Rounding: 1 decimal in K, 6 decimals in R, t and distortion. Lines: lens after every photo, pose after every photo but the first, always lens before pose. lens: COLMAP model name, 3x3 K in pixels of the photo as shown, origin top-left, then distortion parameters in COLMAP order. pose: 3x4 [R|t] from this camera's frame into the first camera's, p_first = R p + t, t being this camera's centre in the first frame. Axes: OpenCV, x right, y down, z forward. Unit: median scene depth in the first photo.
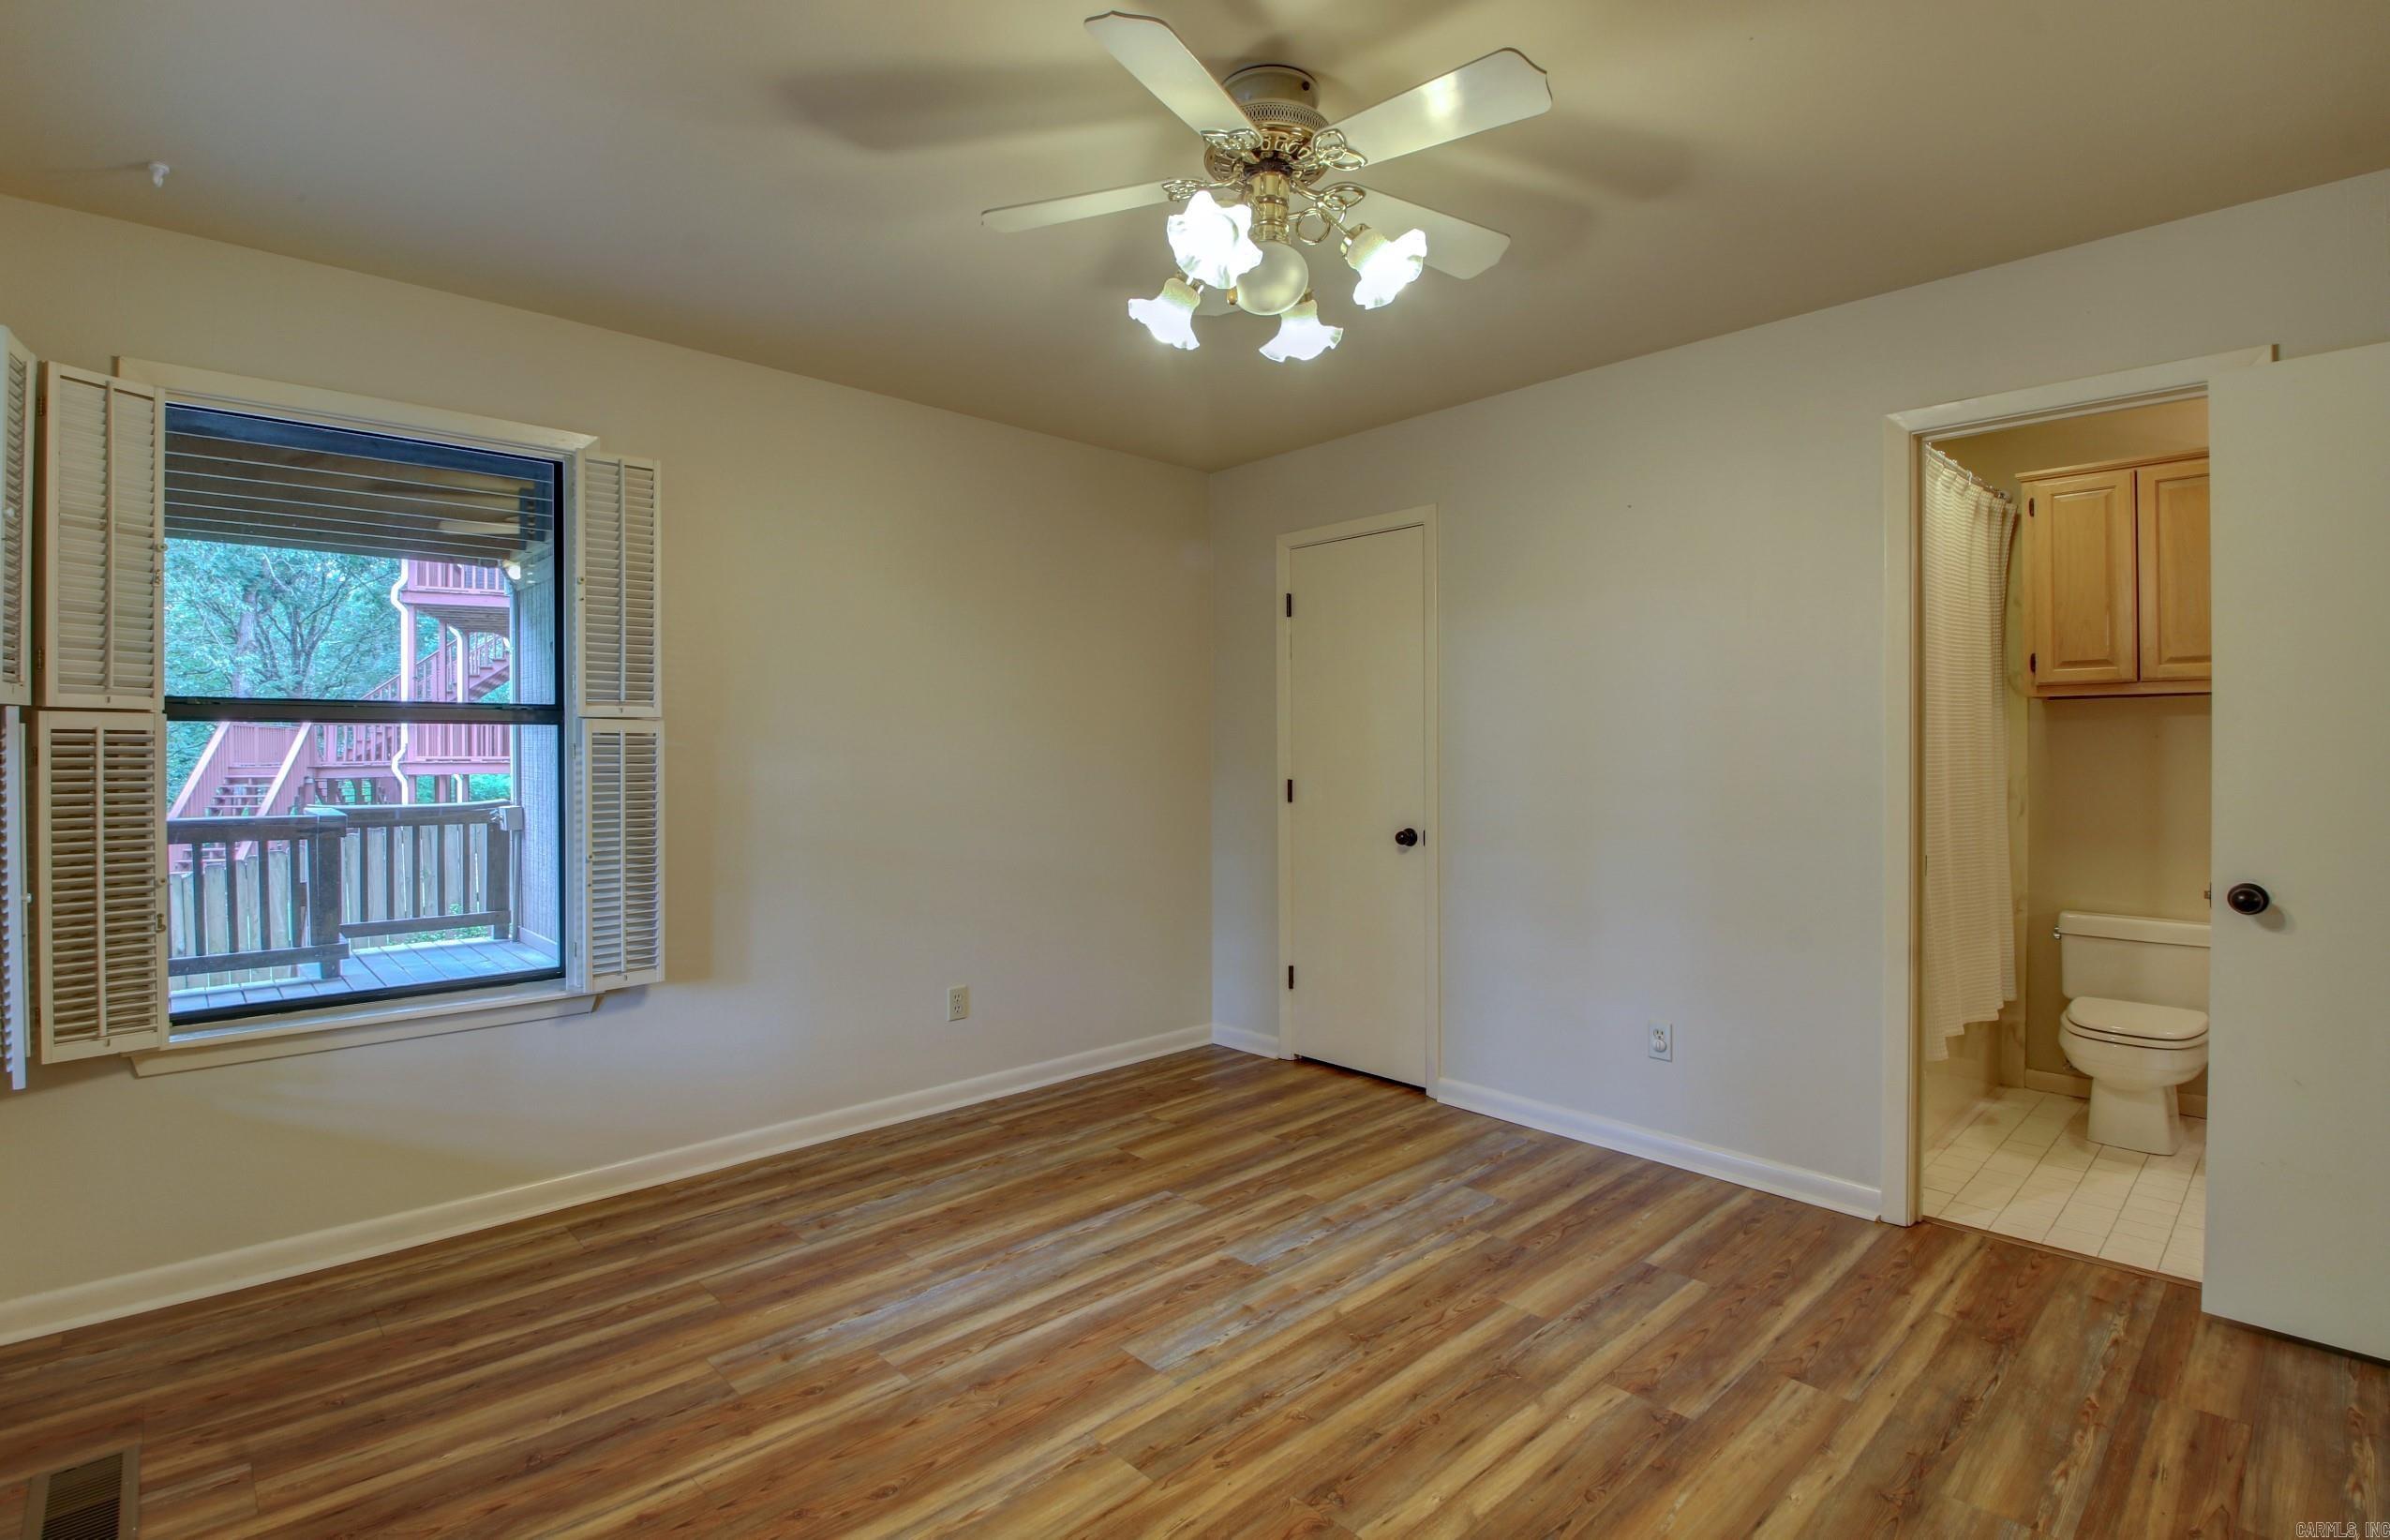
lens RADIAL K [[1116.8, 0, 1191.1], [0, 1116.8, 755.6], [0, 0, 1]] dist [0.002255, -0.019748]
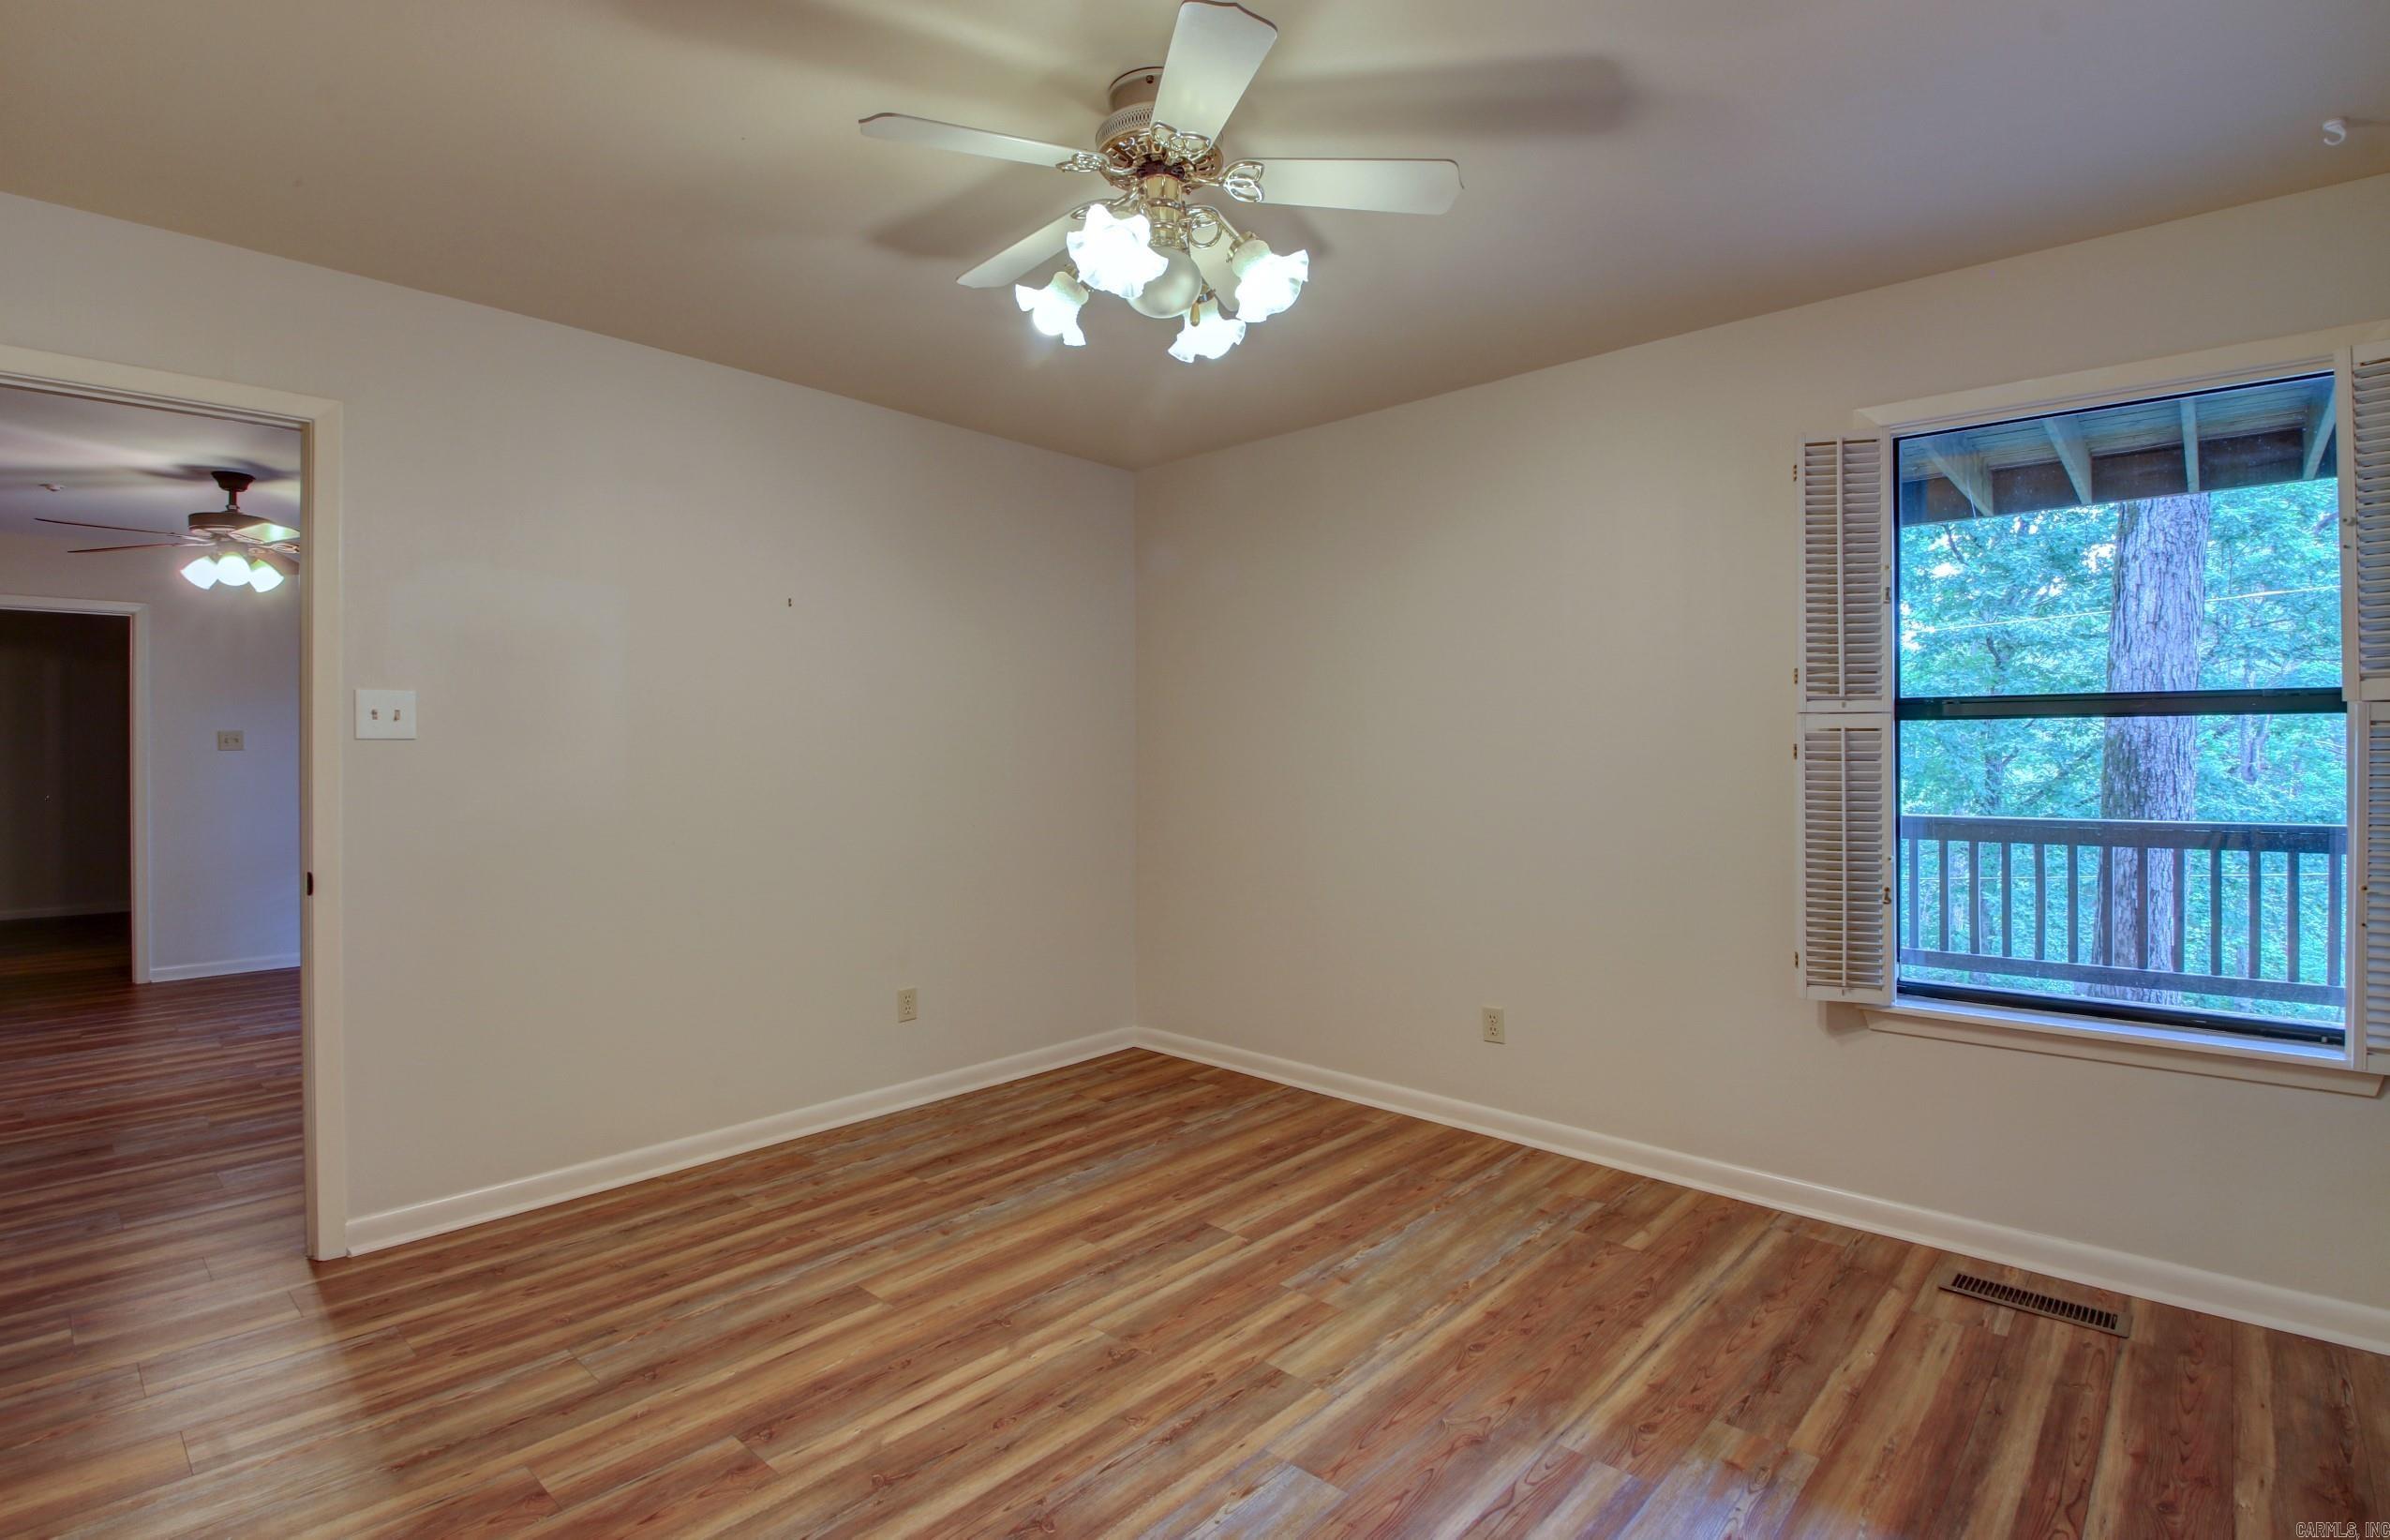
lens RADIAL K [[1116.8, 0, 1191.1], [0, 1116.8, 755.6], [0, 0, 1]] dist [0.002255, -0.019748]
pose [[-0.997683, 0.003859, -0.067918, 0.111566], [0.003875, 0.999992, -0.000111, -0.000482], [0.067917, -0.000374, -0.997691, 1.979160]]
